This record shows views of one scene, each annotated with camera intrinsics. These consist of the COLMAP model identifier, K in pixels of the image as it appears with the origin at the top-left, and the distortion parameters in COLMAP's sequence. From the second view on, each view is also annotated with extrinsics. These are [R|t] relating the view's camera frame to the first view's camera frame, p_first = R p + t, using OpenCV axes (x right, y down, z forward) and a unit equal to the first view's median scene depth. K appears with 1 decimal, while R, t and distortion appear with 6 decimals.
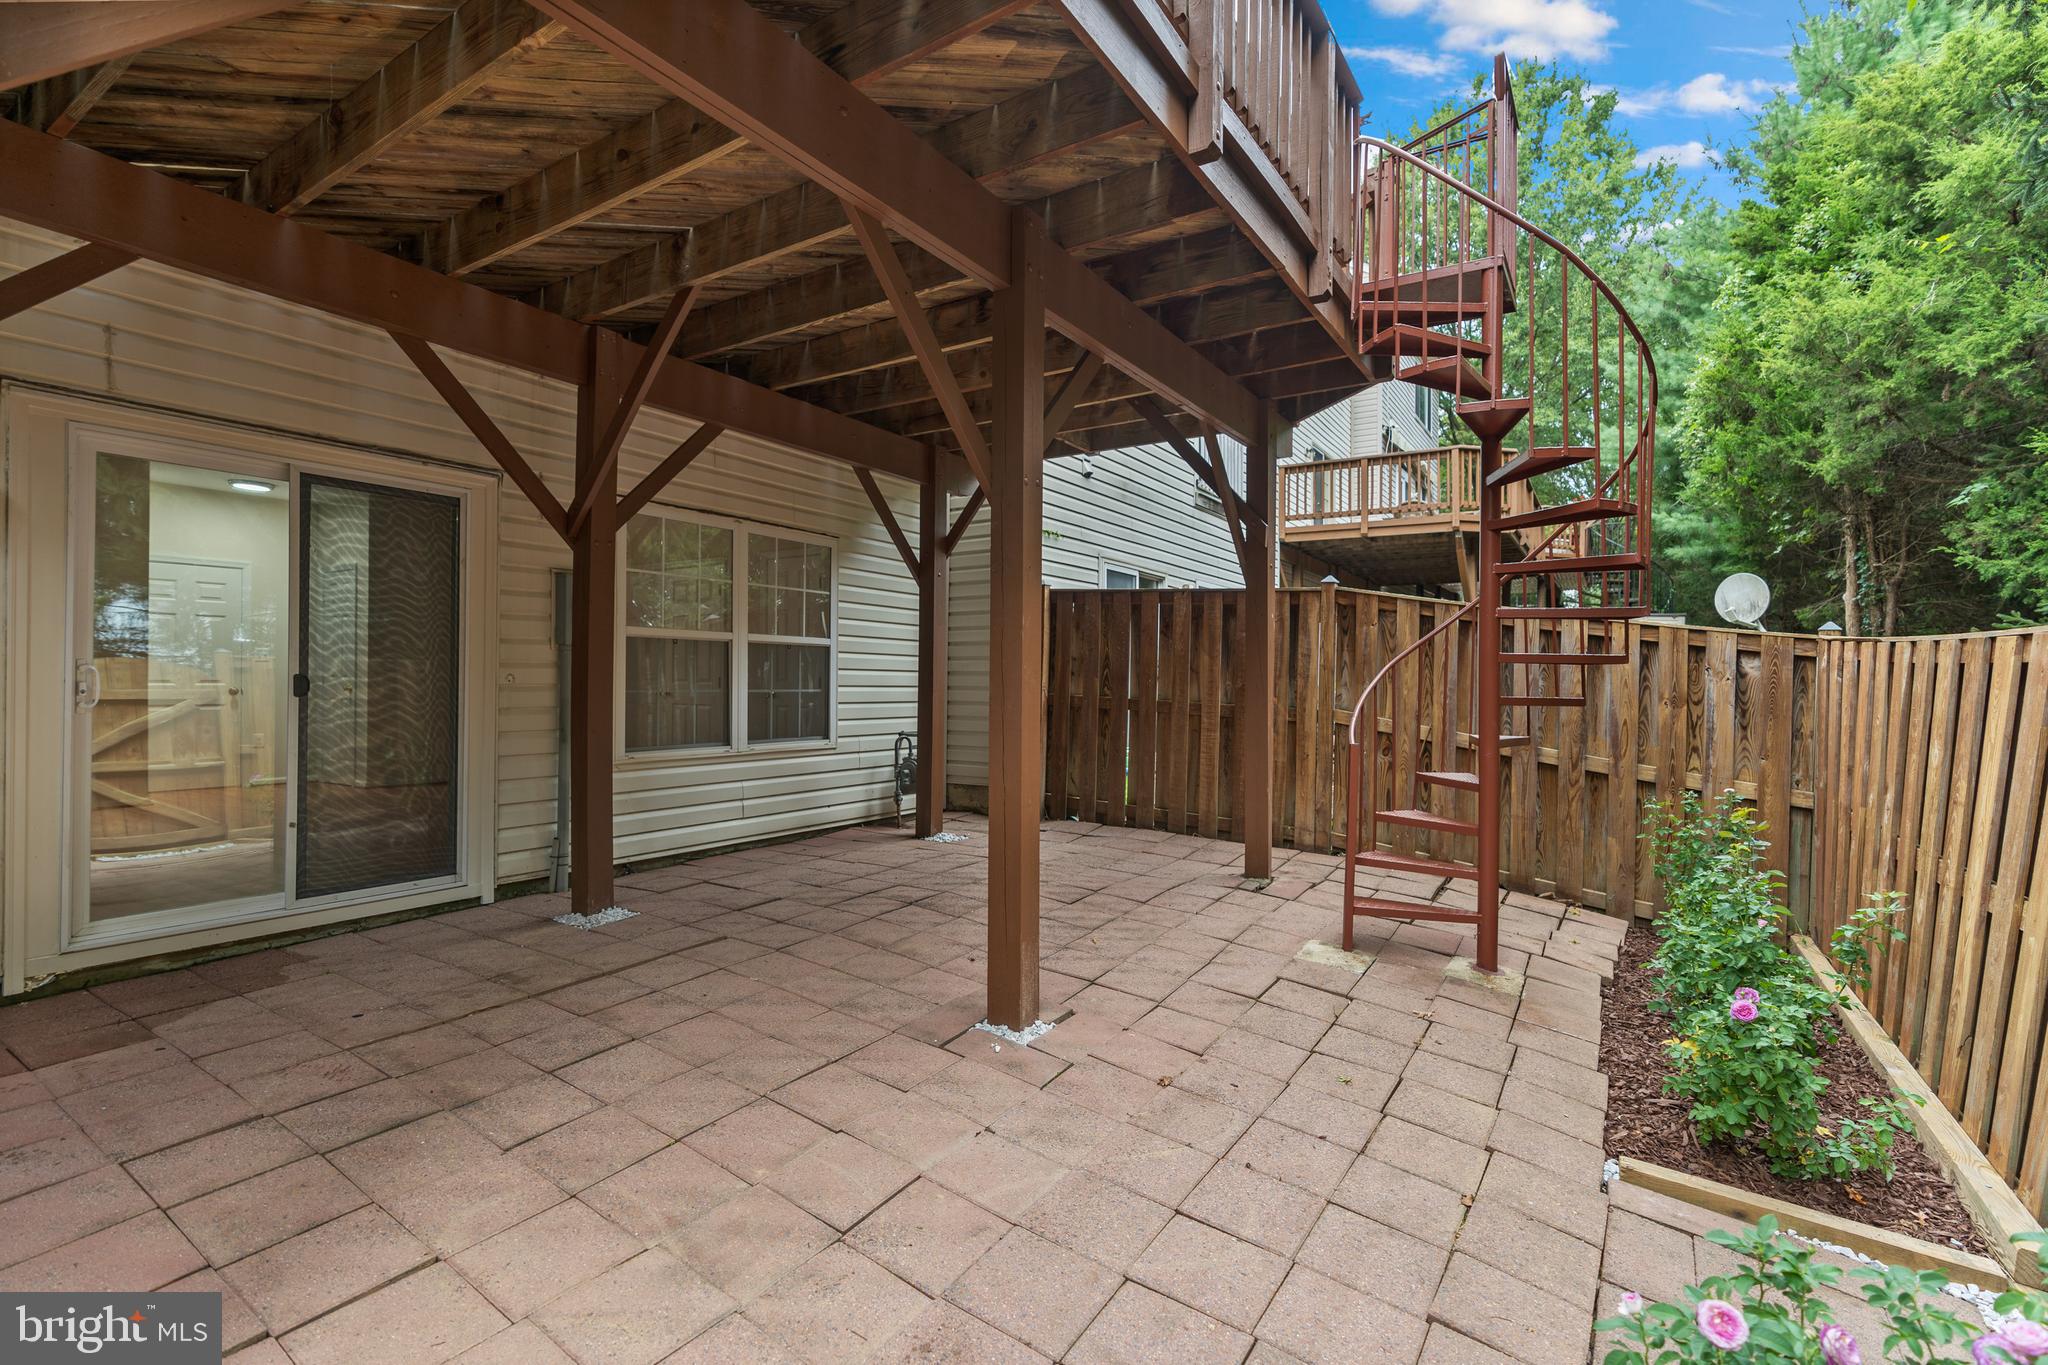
lens RADIAL K [[947.6, 0, 1011.6], [0, 947.6, 682.3], [0, 0, 1]] dist [-0.003010, -0.000062]
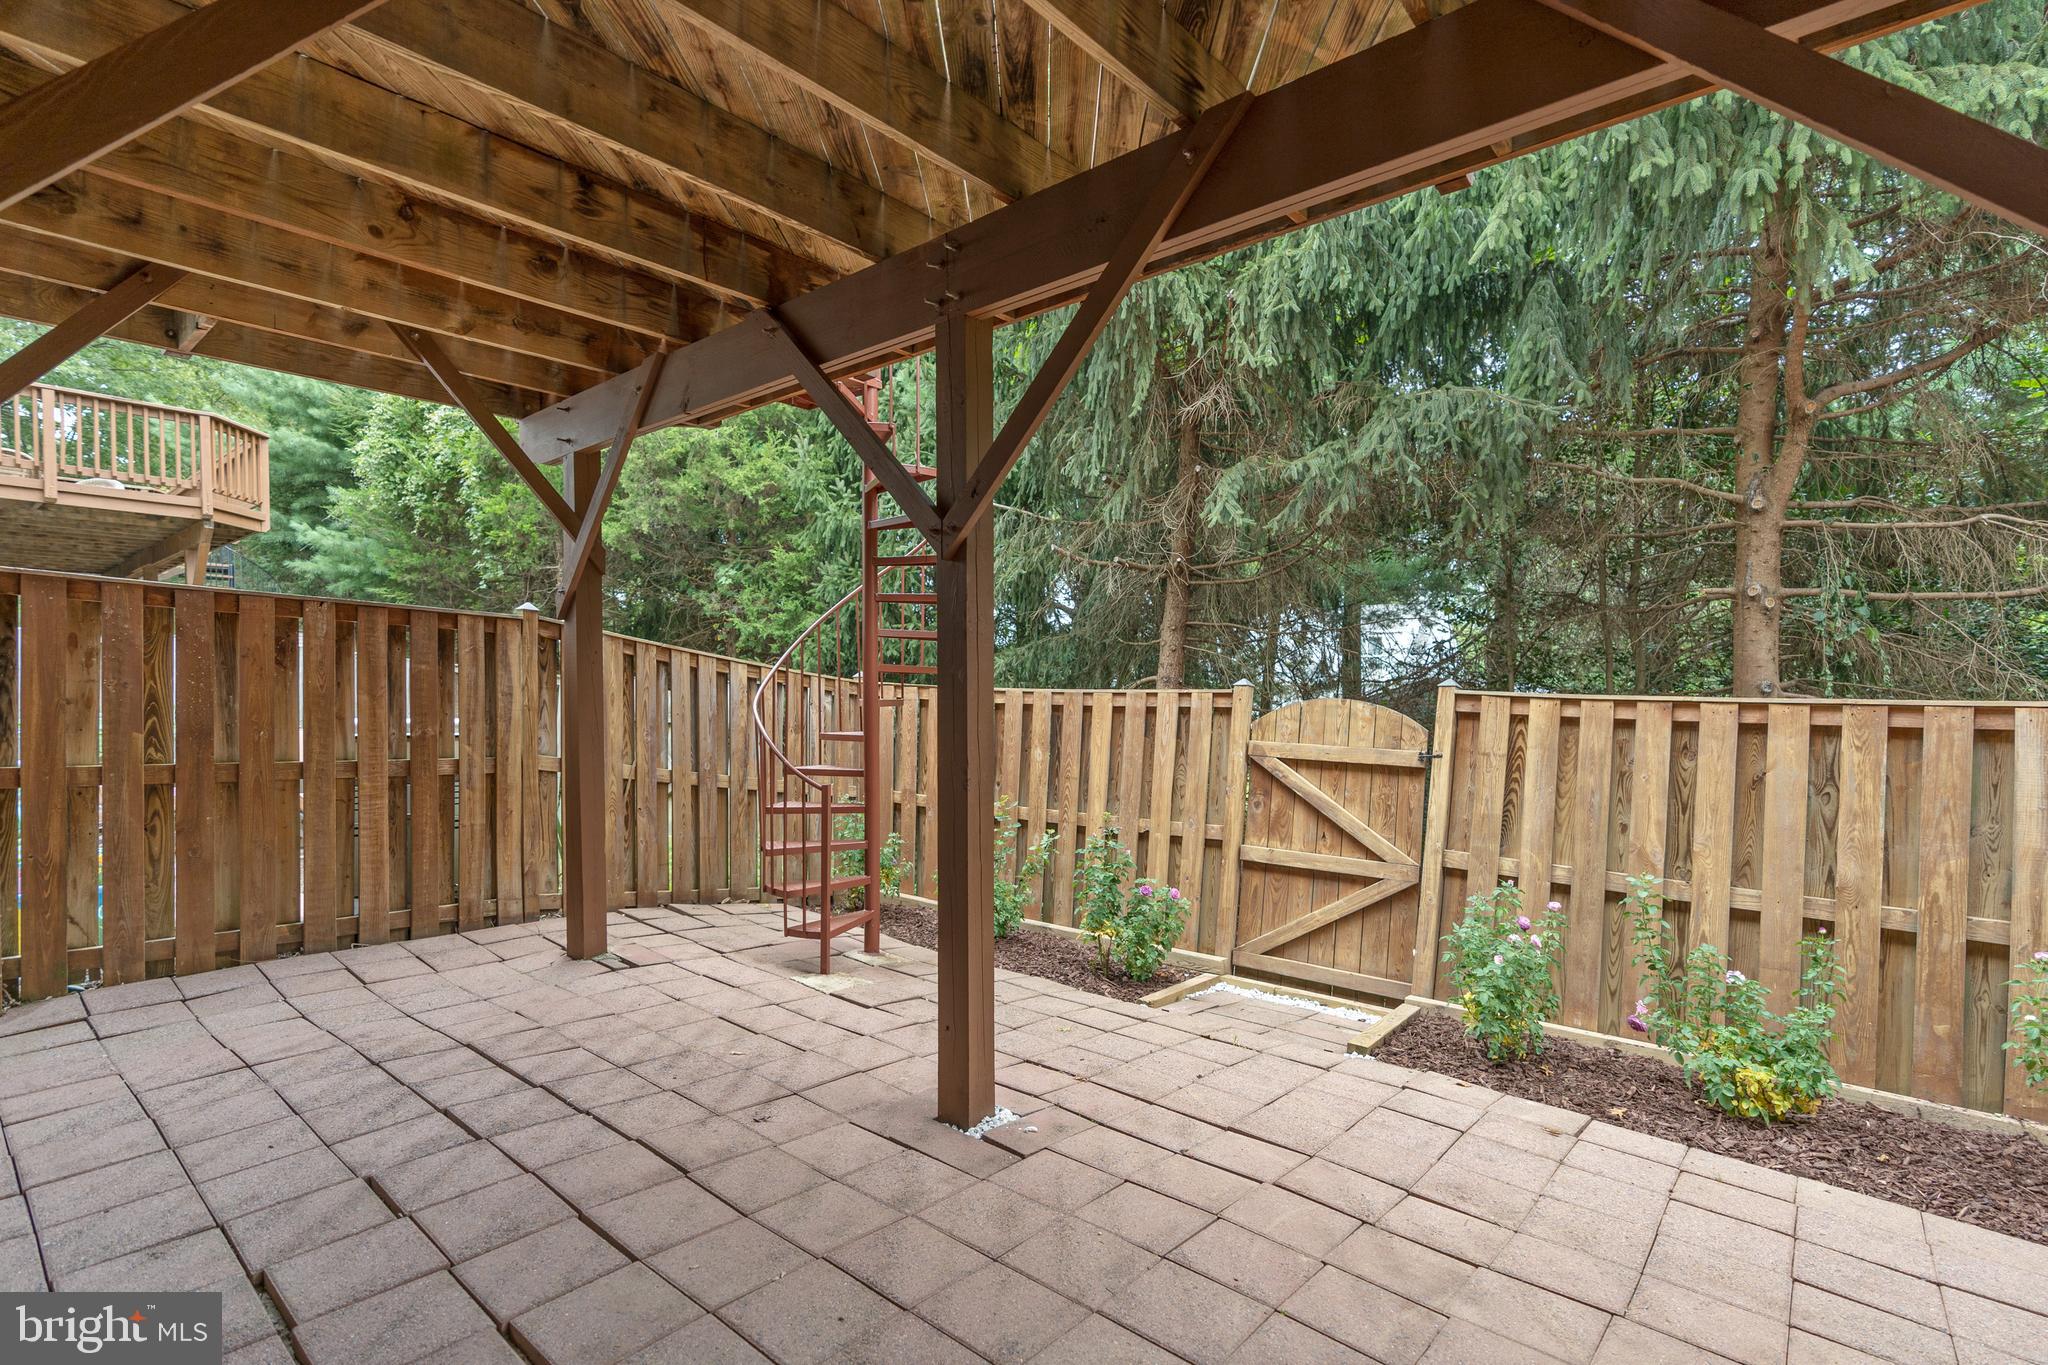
lens RADIAL K [[964.7, 0, 1022.9], [0, 964.7, 716.1], [0, 0, 1]] dist [-0.002817, 0.000235]
pose [[0.122864, -0.039336, 0.991644, -0.525377], [0.012732, 0.999194, 0.038058, -0.038550], [-0.992342, 0.007950, 0.123266, 0.476300]]
